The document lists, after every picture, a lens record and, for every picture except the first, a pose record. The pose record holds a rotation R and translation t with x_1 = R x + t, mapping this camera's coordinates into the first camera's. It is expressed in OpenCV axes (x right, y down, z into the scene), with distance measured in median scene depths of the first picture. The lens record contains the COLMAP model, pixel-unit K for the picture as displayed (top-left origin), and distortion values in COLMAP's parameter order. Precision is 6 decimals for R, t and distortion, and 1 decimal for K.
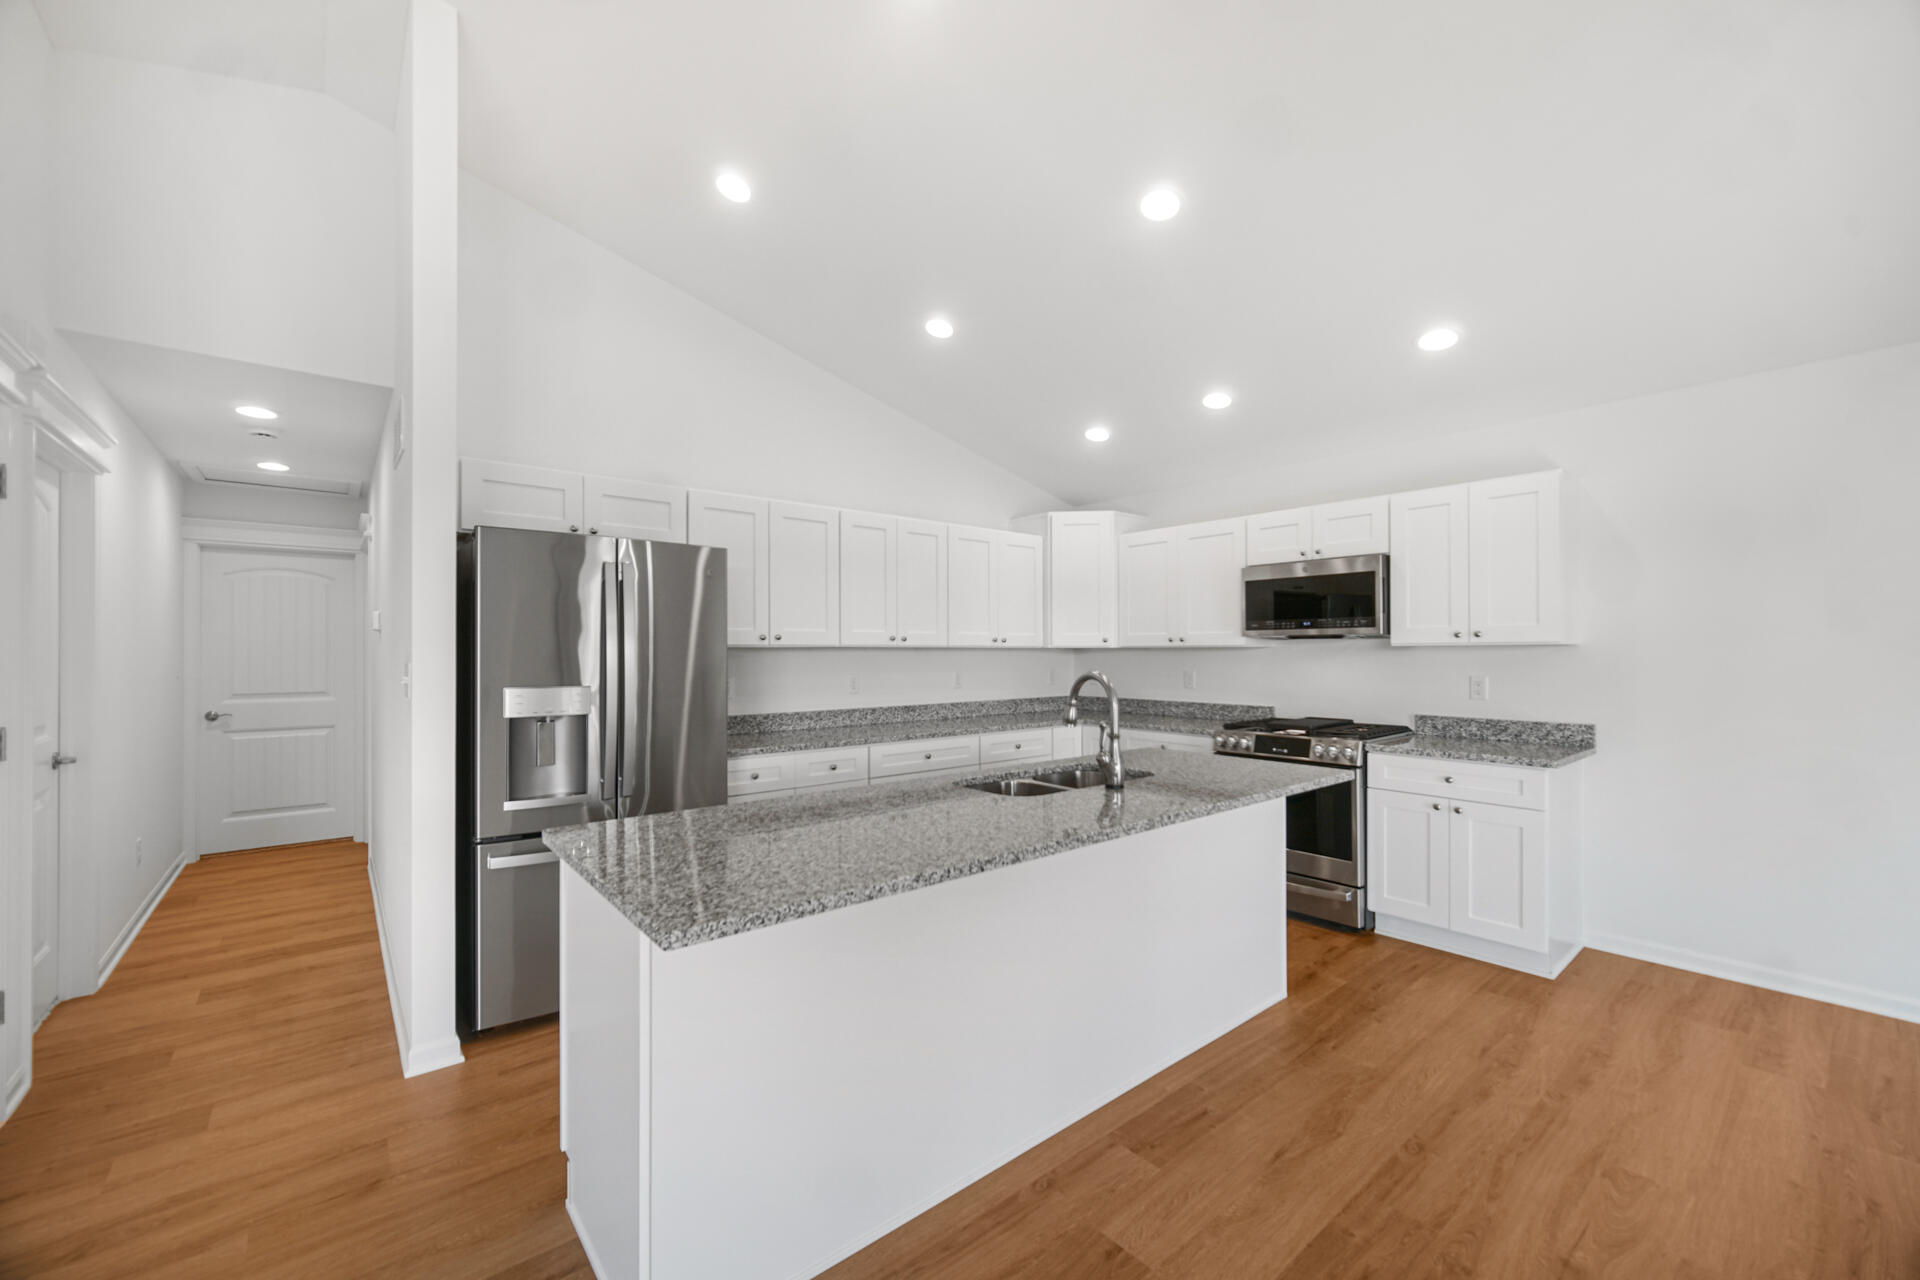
lens RADIAL K [[754.0, 0, 960.8], [0, 754.0, 649.1], [0, 0, 1]] dist [0.002004, 0.000023]
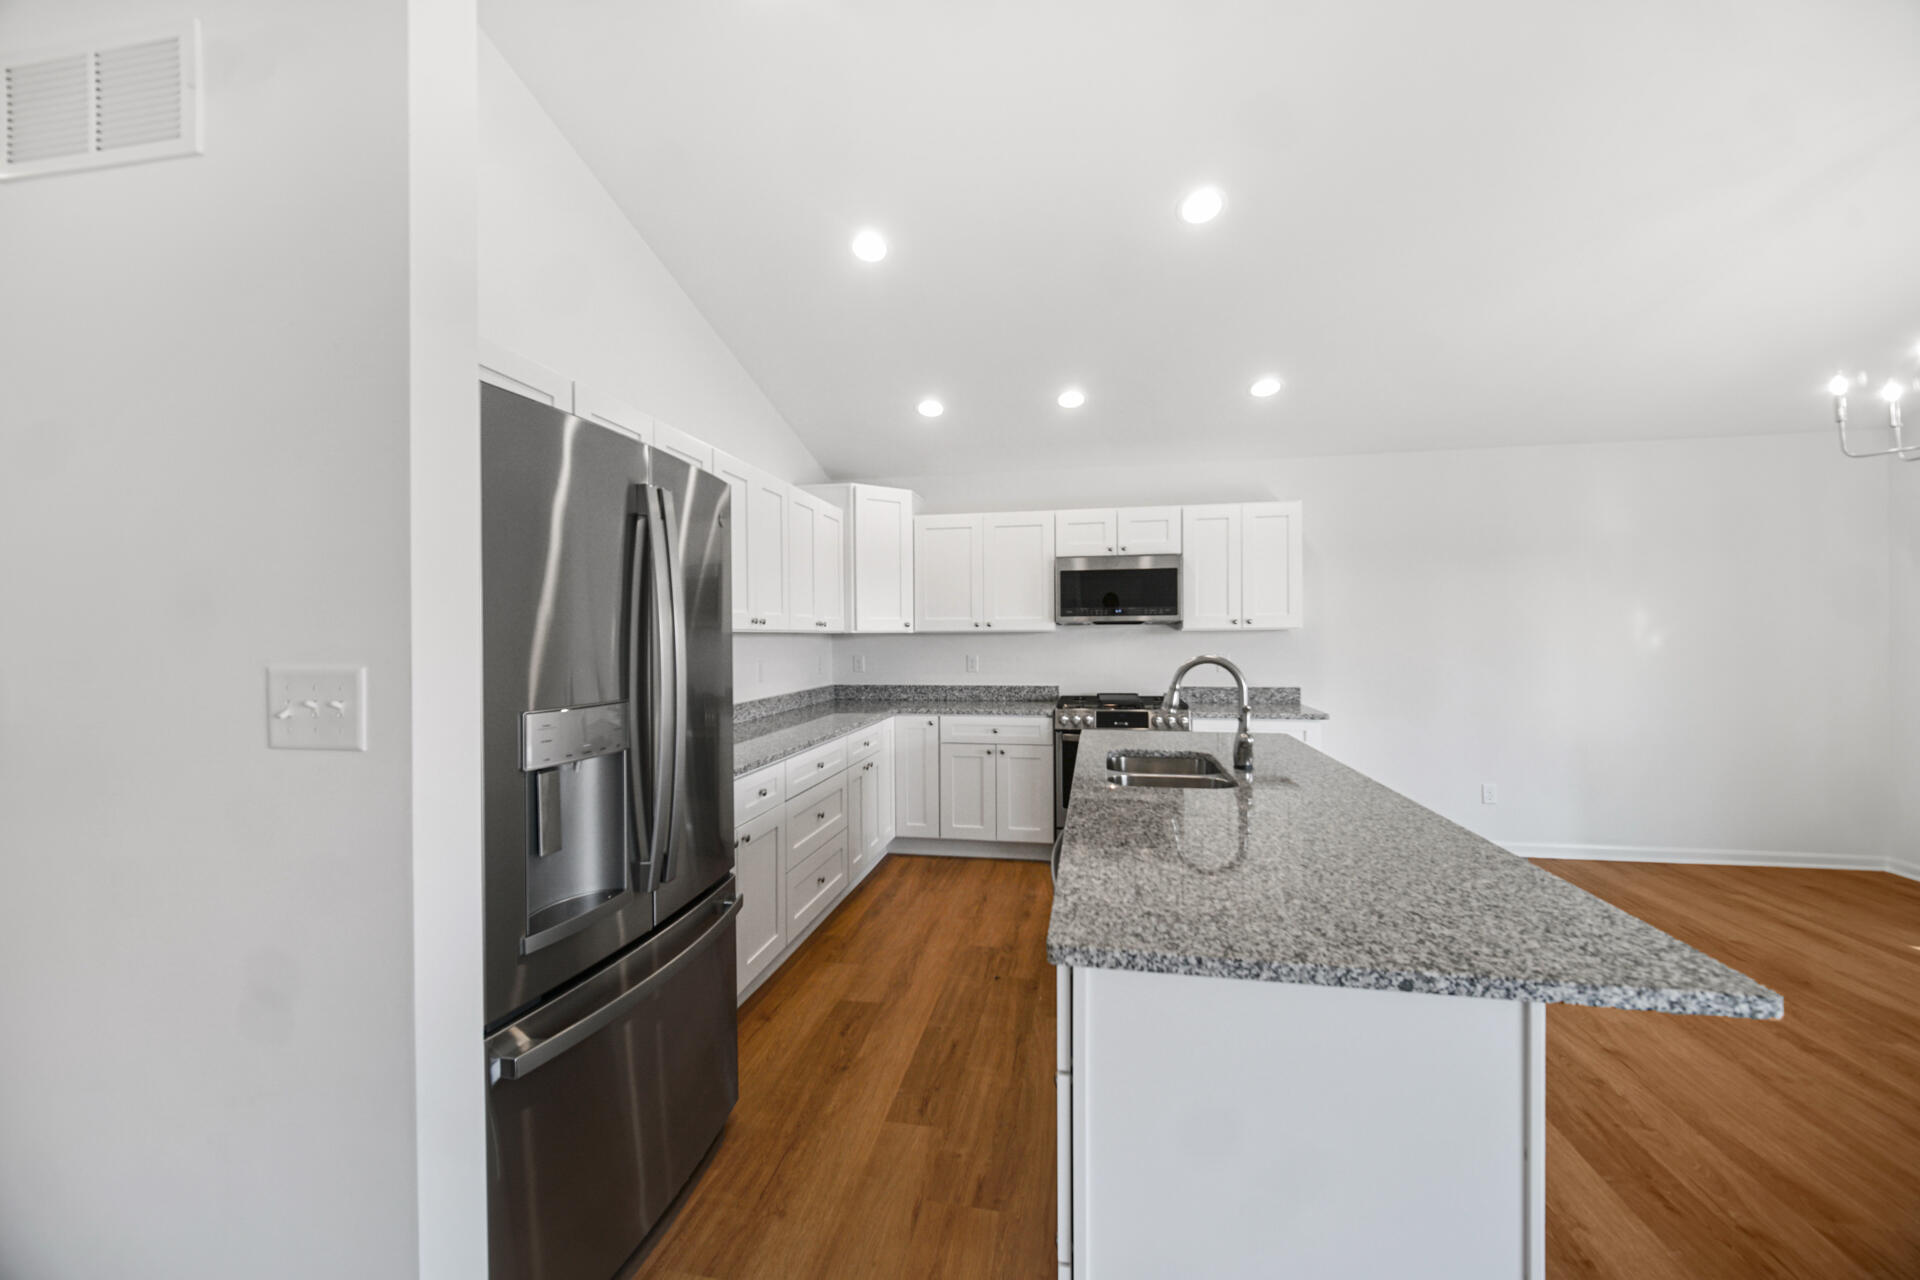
lens RADIAL K [[754.0, 0, 946.6], [0, 754.0, 640.7], [0, 0, 1]] dist [0.002004, 0.000023]
pose [[0.777659, -0.008344, 0.628632, -0.425852], [0.003895, 0.999957, 0.008455, 0.000378], [-0.628675, -0.004127, 0.777657, 0.259198]]
